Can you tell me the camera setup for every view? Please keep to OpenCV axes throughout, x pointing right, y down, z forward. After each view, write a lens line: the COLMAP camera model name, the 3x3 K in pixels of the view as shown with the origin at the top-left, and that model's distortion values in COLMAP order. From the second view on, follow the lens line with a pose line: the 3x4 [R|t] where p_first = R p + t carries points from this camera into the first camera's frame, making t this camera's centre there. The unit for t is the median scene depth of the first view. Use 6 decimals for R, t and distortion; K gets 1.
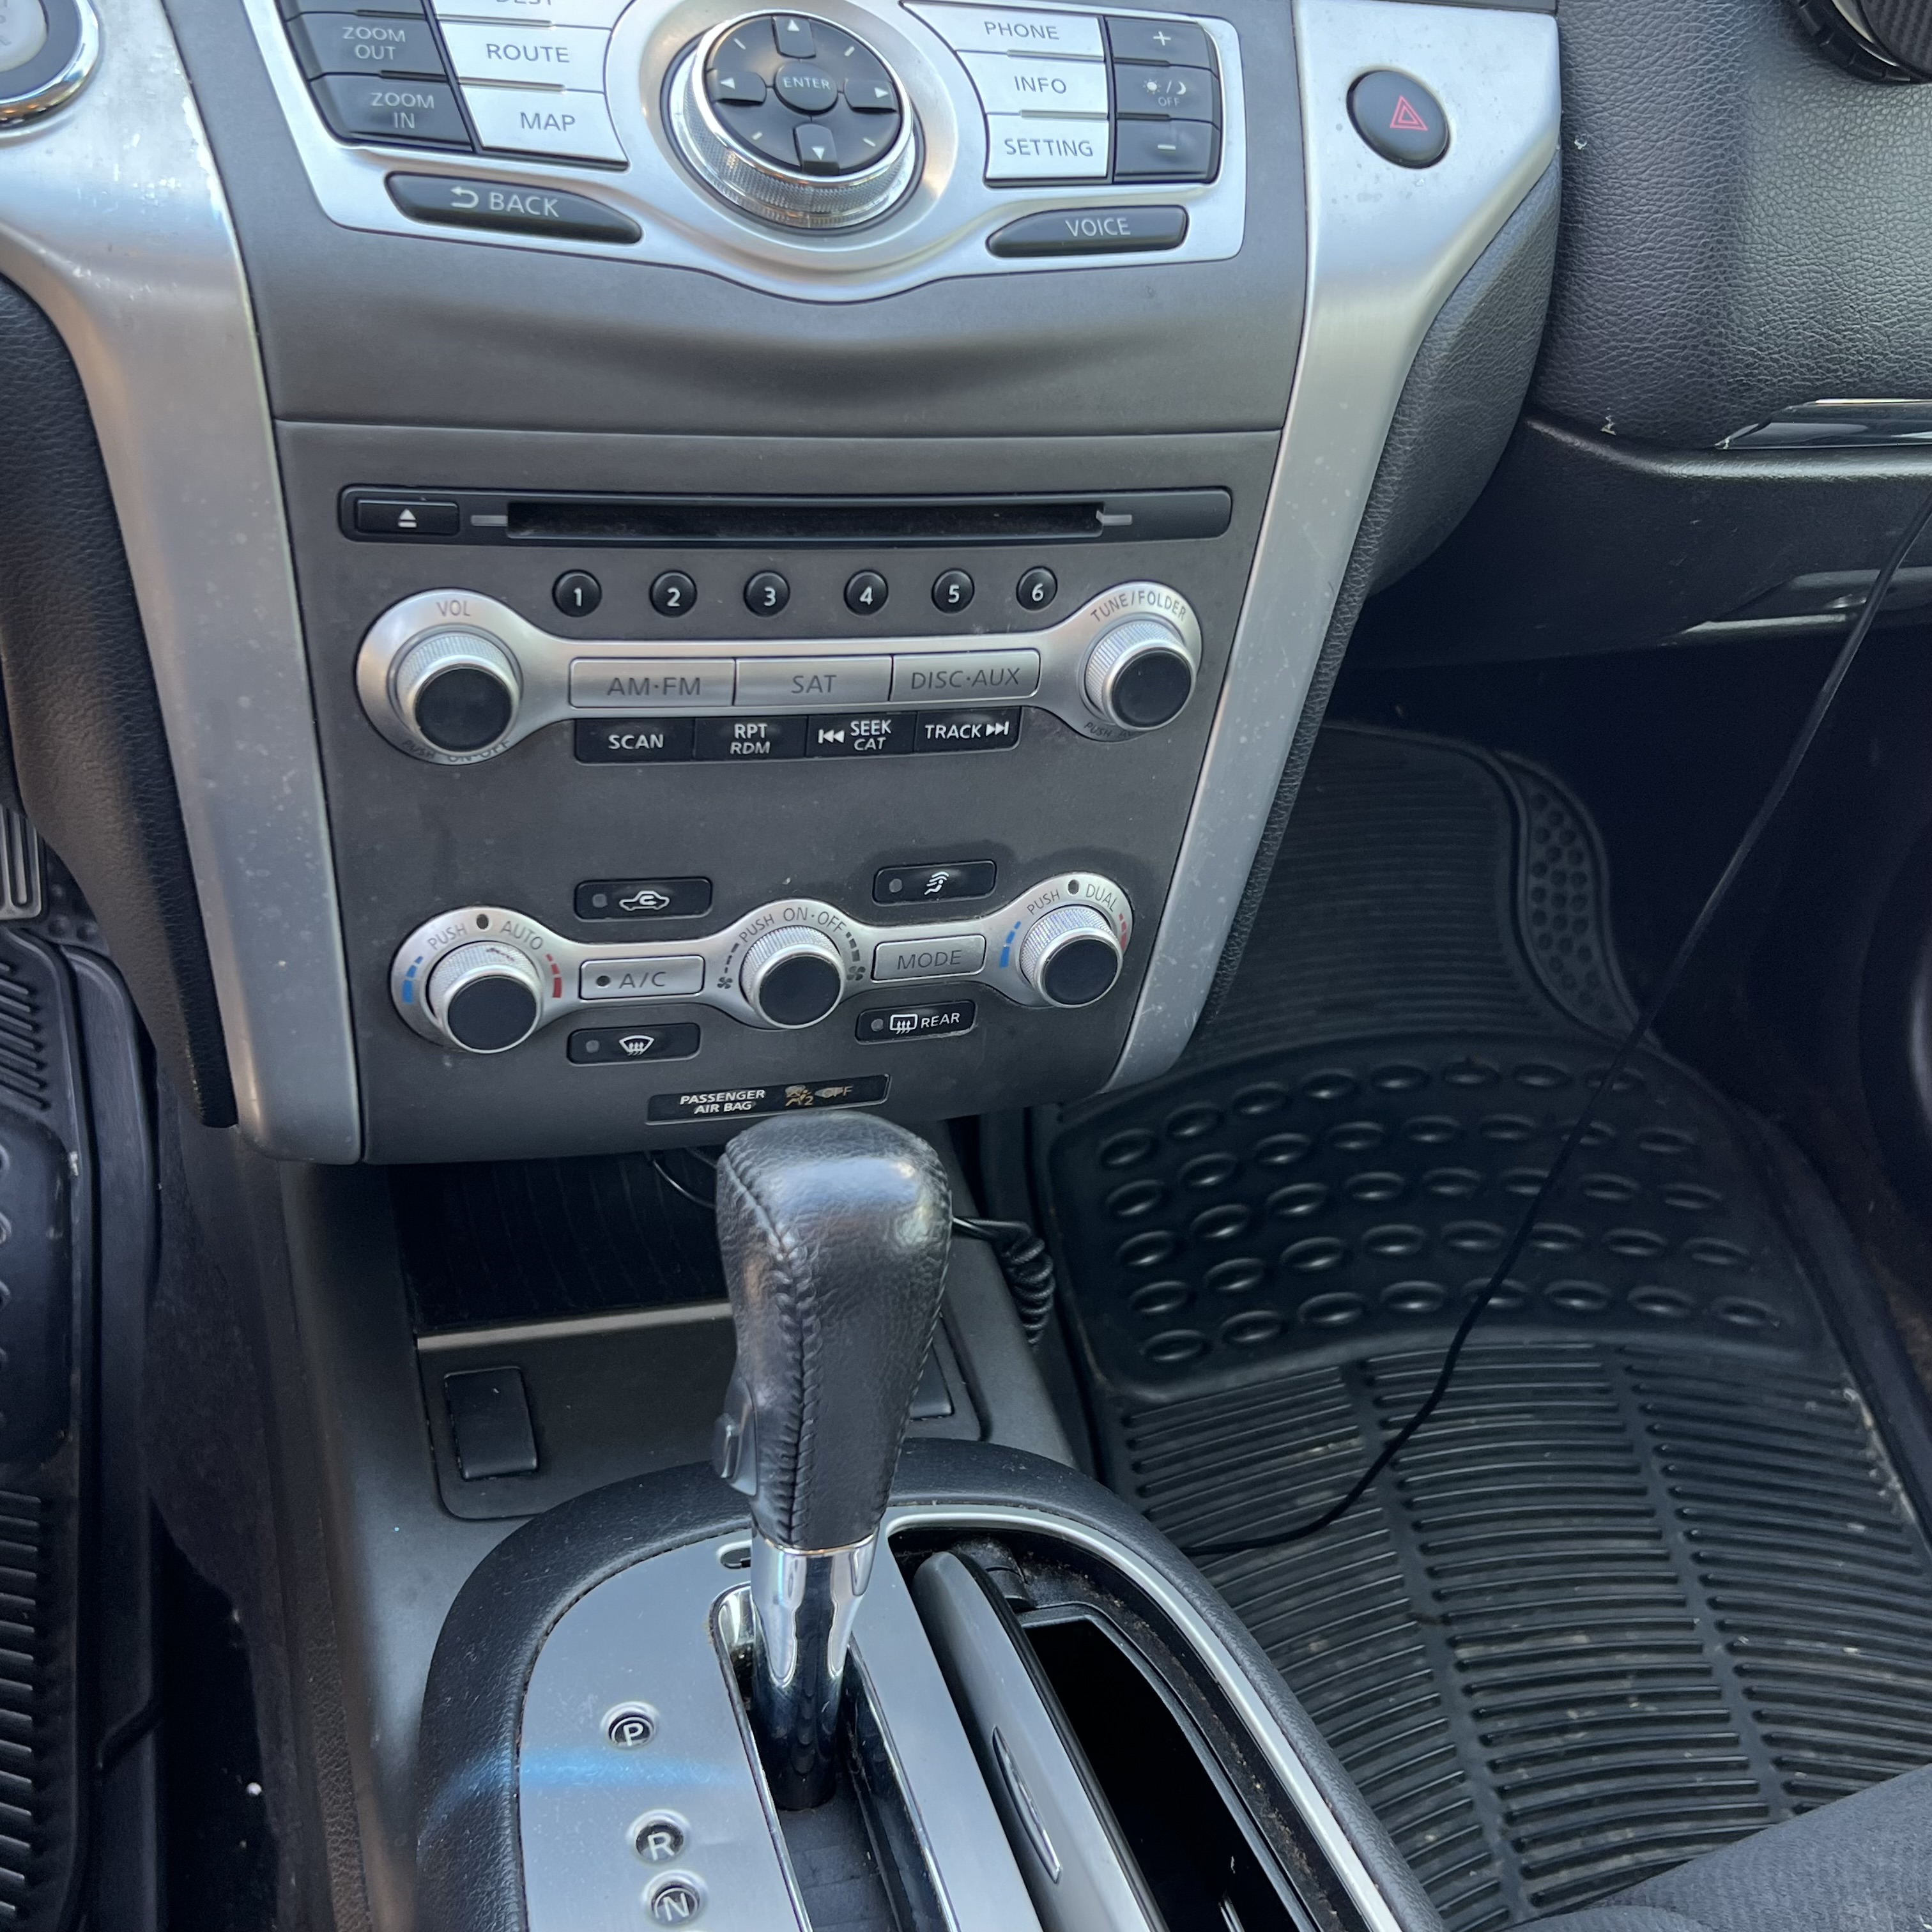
lens RADIAL K [[2473.1, 0, 991.3], [0, 2473.1, 985.2], [0, 0, 1]] dist [0.065443, 0.000000]
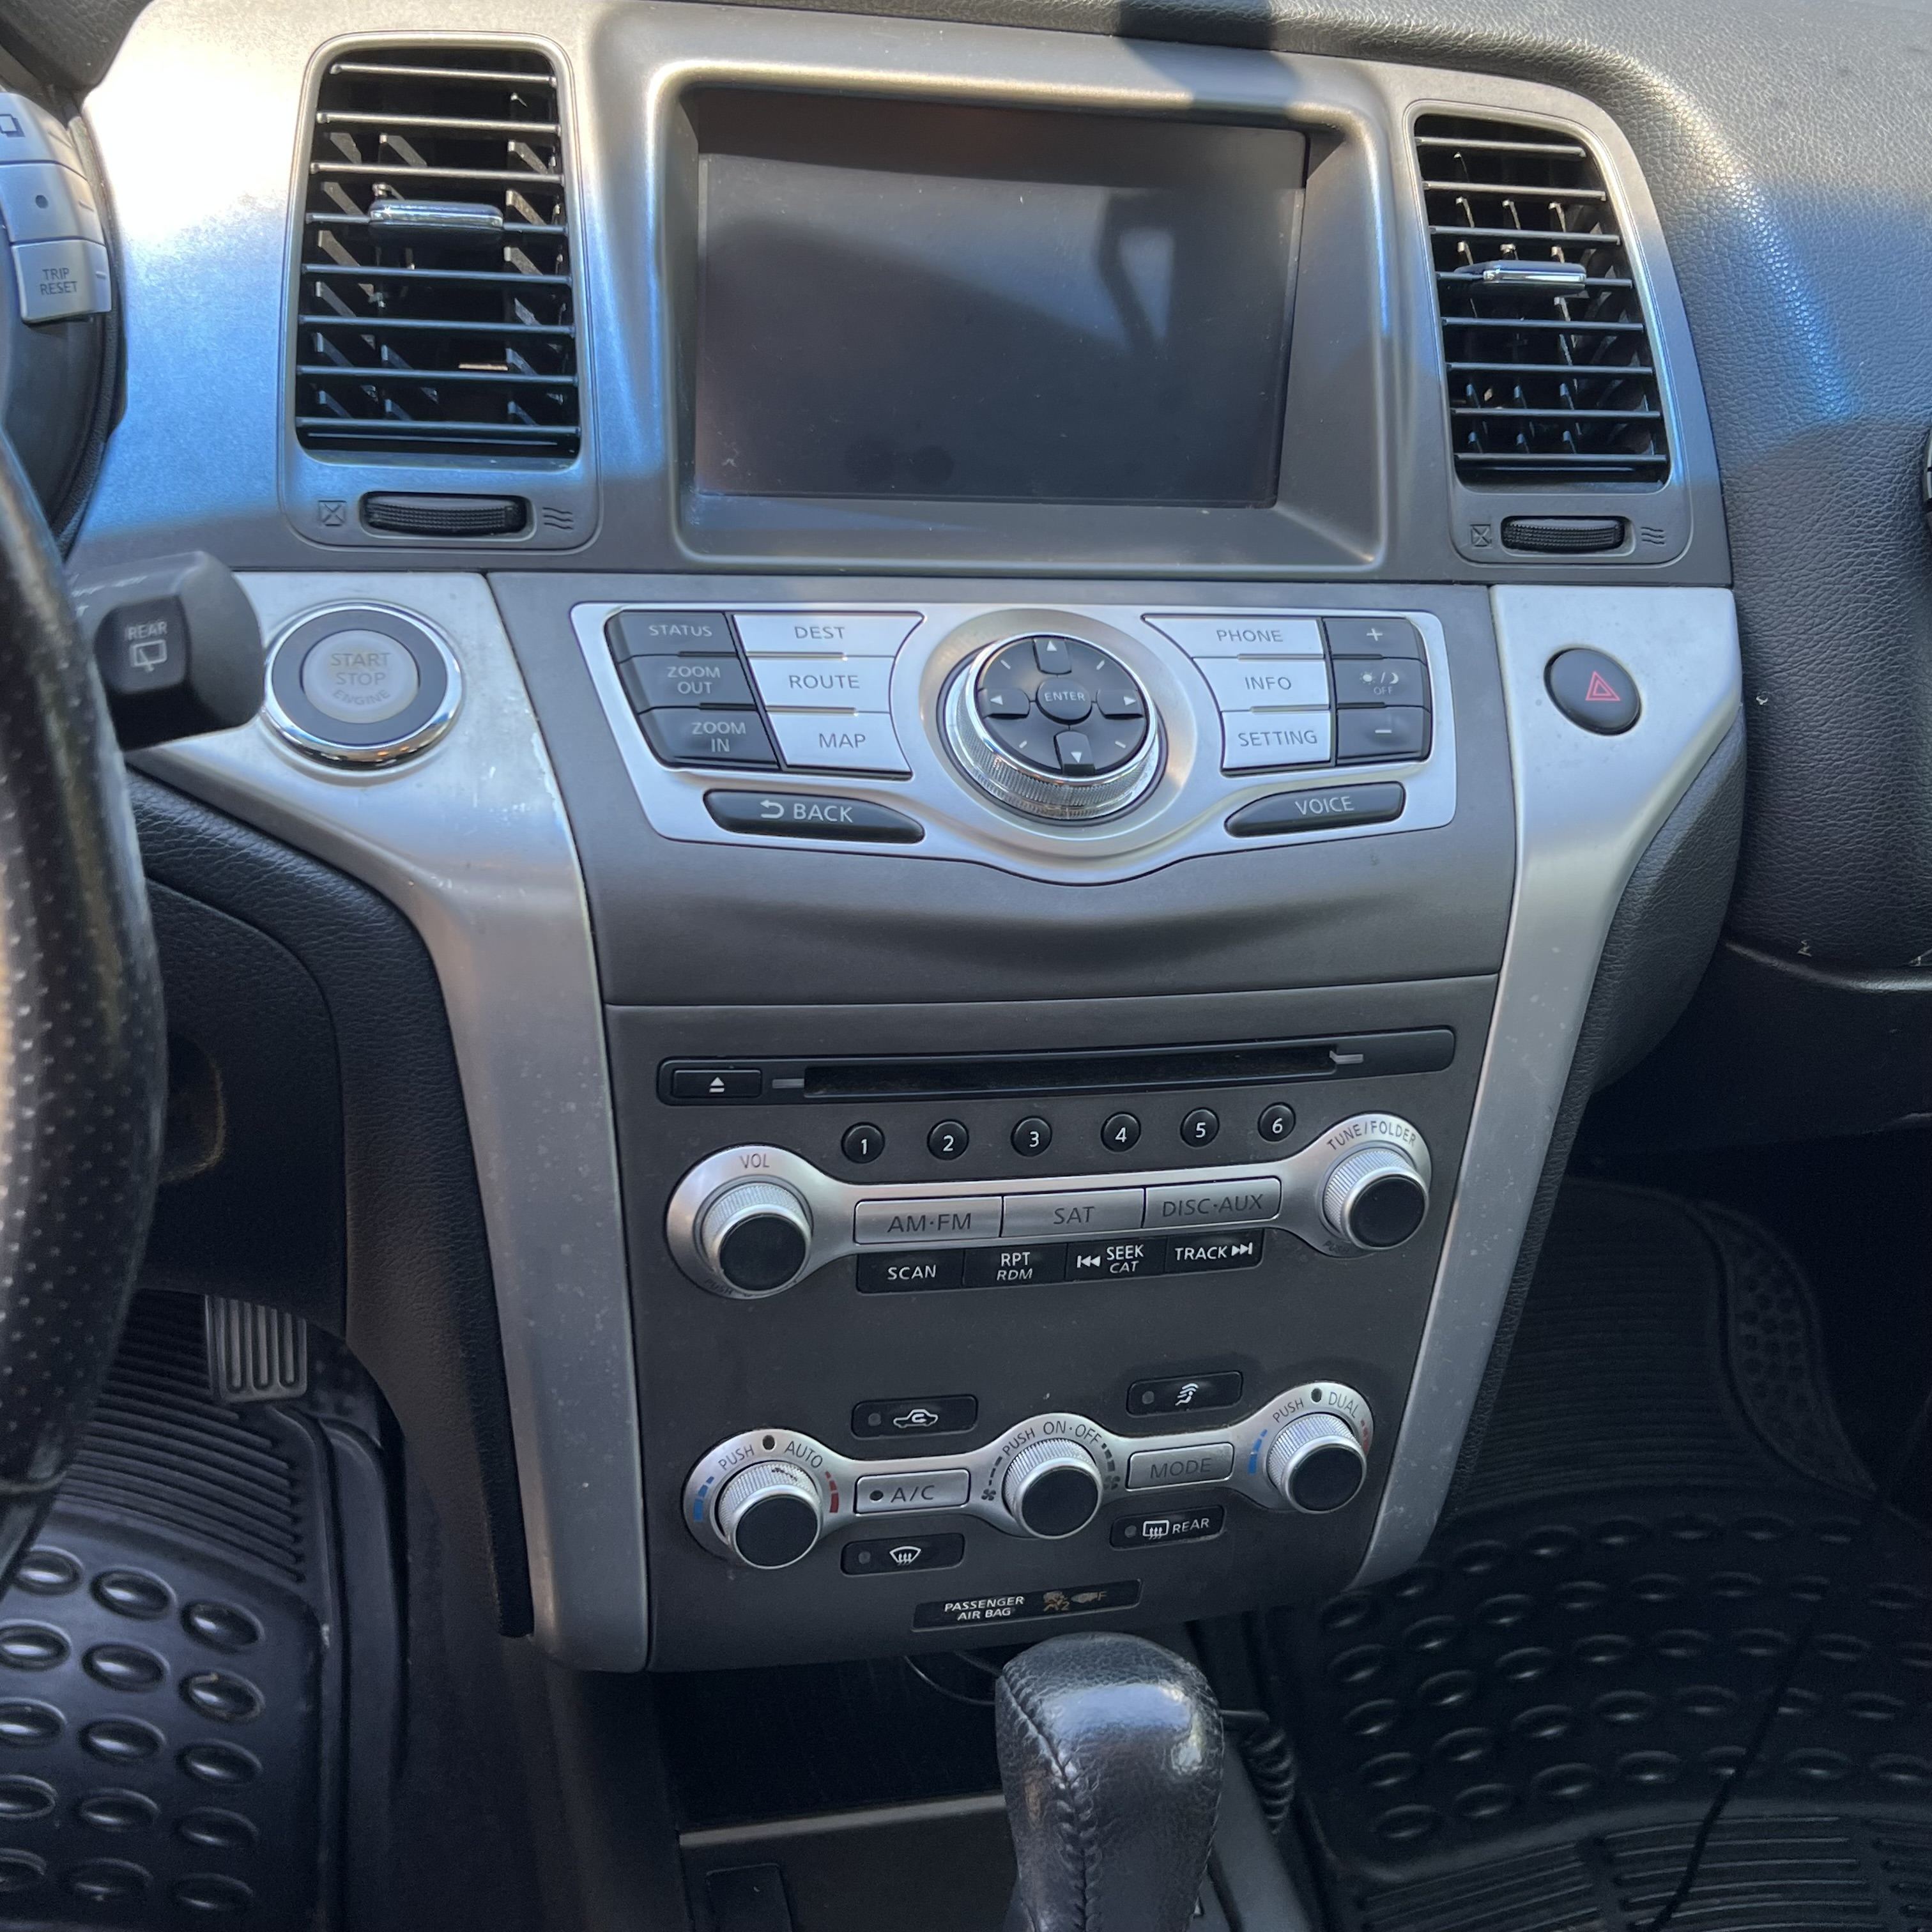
lens RADIAL K [[2473.1, 0, 996.0], [0, 2473.1, 978.7], [0, 0, 1]] dist [0.065443, 0.000000]
pose [[0.997549, -0.020891, -0.066773, -0.029777], [0.009585, 0.986190, -0.165342, -0.043733], [0.069305, 0.164297, 0.983973, -0.079614]]
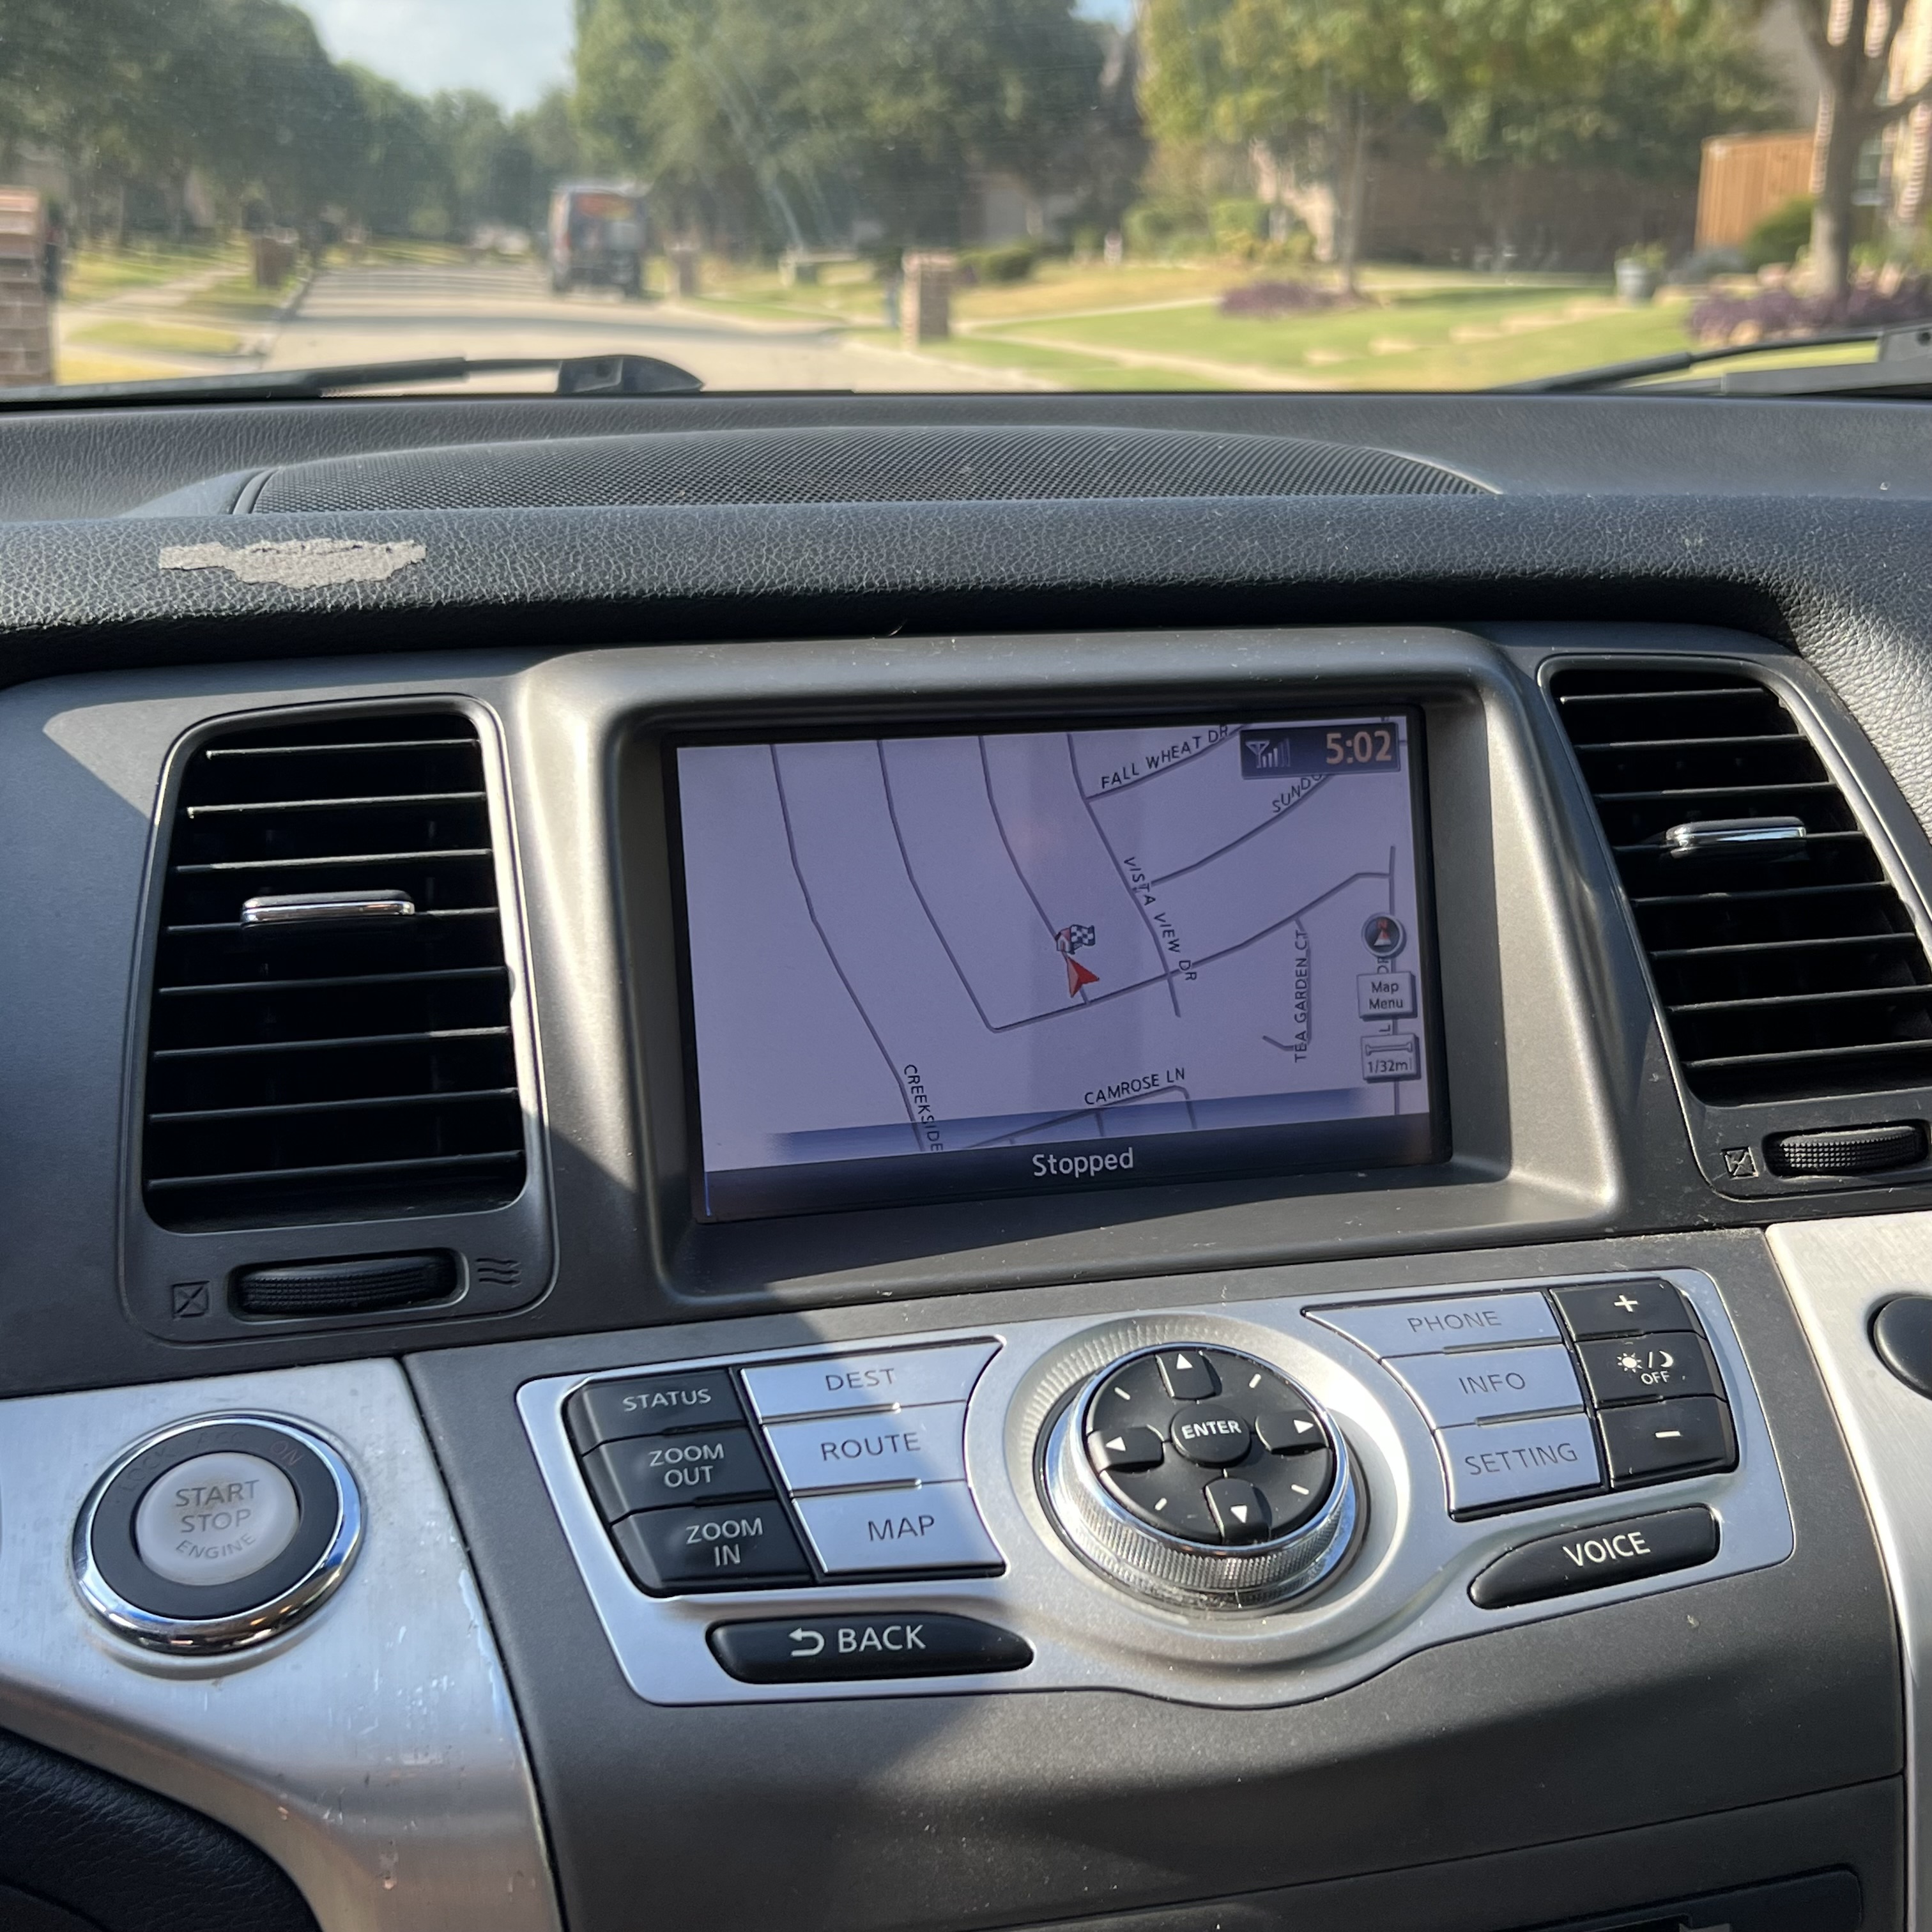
lens RADIAL K [[2591.3, 0, 965.9], [0, 2591.3, 981.2], [0, 0, 1]] dist [0.082044, 0.000000]
pose [[0.981916, -0.161221, -0.099242, -0.040695], [0.098229, 0.881988, -0.460920, -0.100028], [0.161840, 0.442837, 0.881875, 0.168603]]
